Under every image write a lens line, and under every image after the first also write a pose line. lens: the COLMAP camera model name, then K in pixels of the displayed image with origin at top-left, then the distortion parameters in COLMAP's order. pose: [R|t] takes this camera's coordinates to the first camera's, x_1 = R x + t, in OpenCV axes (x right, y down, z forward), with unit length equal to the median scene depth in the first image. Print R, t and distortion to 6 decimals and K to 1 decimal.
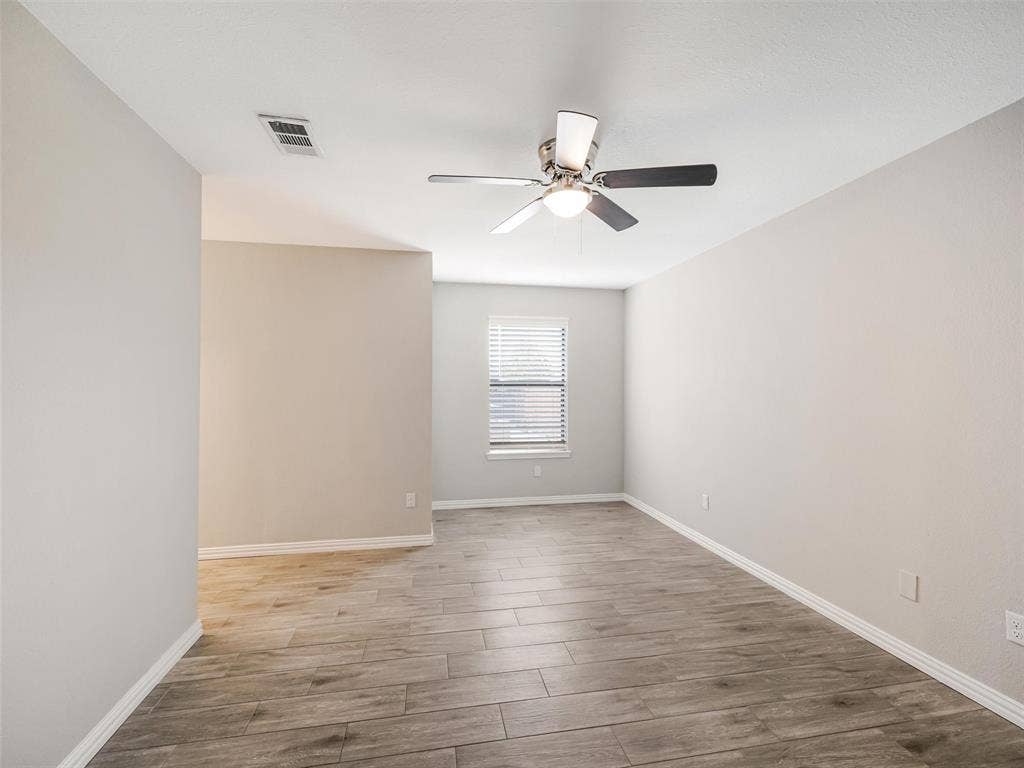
lens RADIAL K [[472.2, 0, 512.0], [0, 472.2, 384.0], [0, 0, 1]] dist [0.001876, -0.000874]
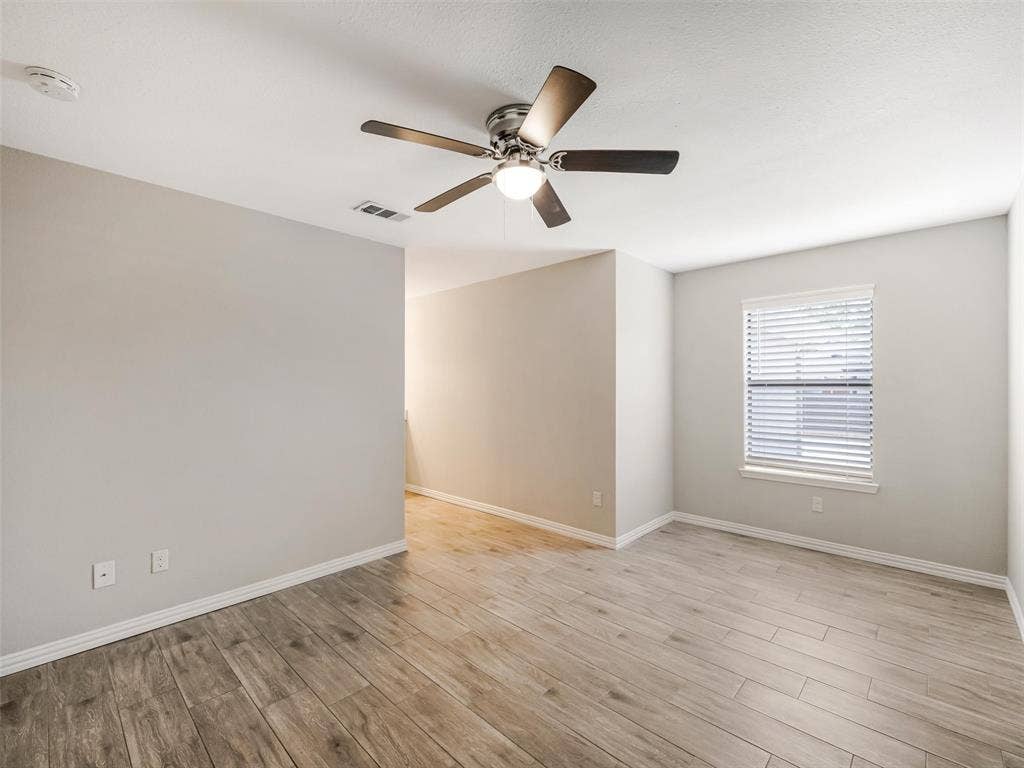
lens RADIAL K [[446.6, 0, 505.5], [0, 446.6, 397.6], [0, 0, 1]] dist [0.001778, -0.000210]
pose [[0.573310, 0.019597, -0.819104, 0.481749], [0.006247, 0.999580, 0.028287, -0.001976], [0.819315, -0.021334, 0.572947, 0.303754]]
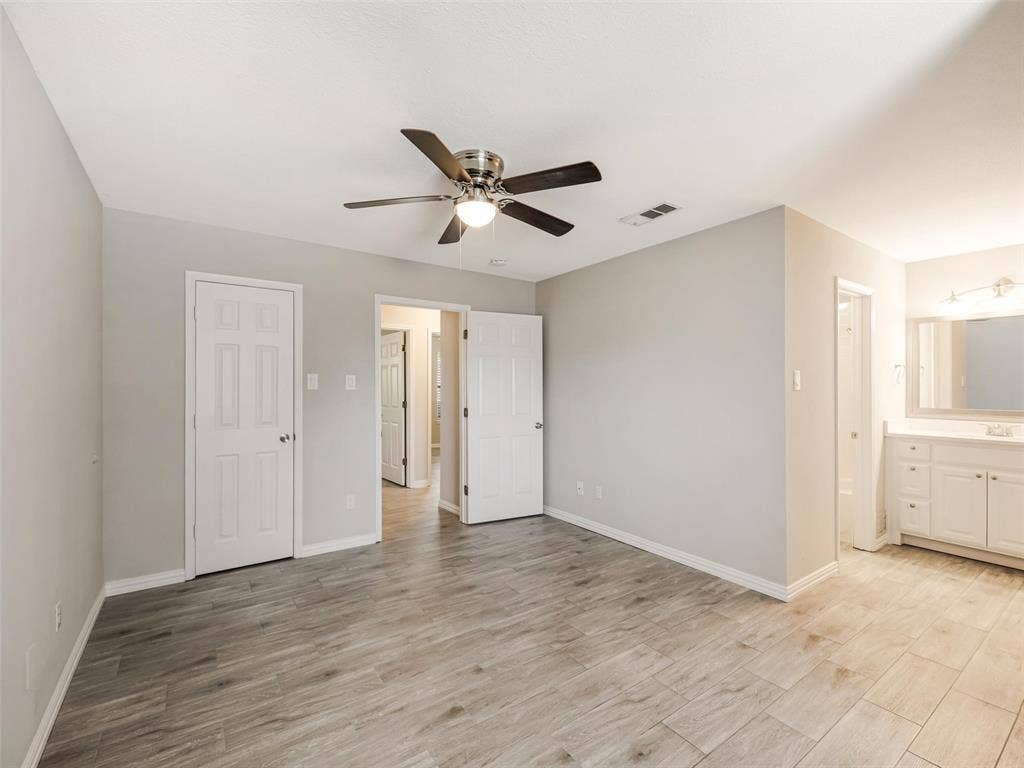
lens RADIAL K [[446.6, 0, 505.5], [0, 446.6, 397.6], [0, 0, 1]] dist [0.001778, -0.000210]
pose [[-0.917719, 0.008742, -0.397134, 0.275314], [0.001773, 0.999838, 0.017912, 0.007492], [0.397227, 0.015734, -0.917586, 1.178782]]
